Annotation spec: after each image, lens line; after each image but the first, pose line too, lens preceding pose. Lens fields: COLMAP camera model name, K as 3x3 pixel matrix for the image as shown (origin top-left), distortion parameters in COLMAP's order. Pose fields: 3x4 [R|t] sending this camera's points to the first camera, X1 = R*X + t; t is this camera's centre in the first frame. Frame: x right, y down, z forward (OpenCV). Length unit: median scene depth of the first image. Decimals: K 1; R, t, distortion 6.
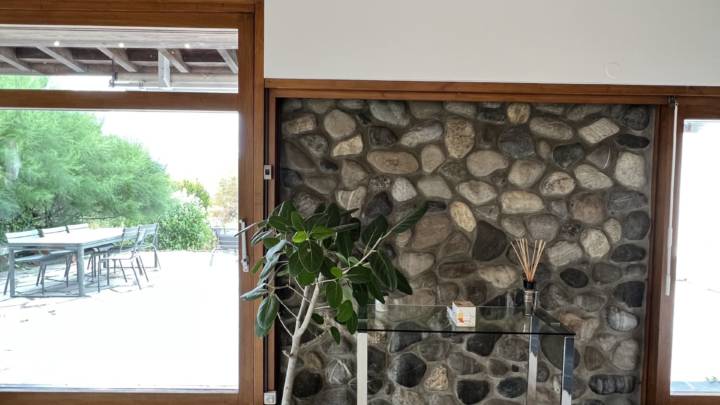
lens RADIAL K [[385.1, 0, 359.9], [0, 385.1, 200.6], [0, 0, 1]] dist [-0.001676, 0.000738]
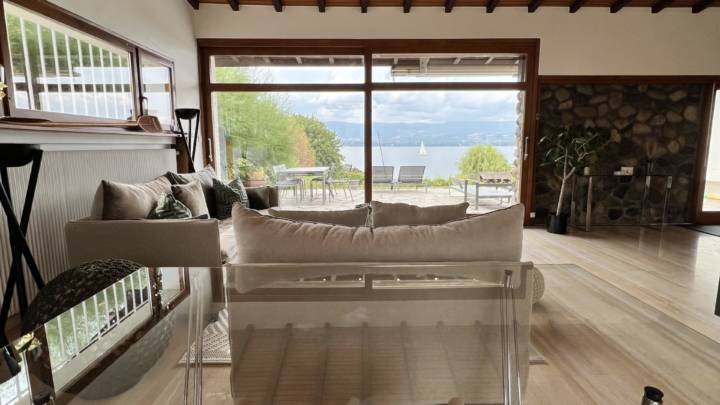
lens RADIAL K [[386.7, 0, 358.1], [0, 386.7, 199.6], [0, 0, 1]] dist [-0.000624, -0.001061]
pose [[0.999778, -0.019977, 0.006639, -1.258841], [0.019271, 0.995448, 0.093339, 0.174588], [-0.008473, -0.093190, 0.995612, -1.270438]]
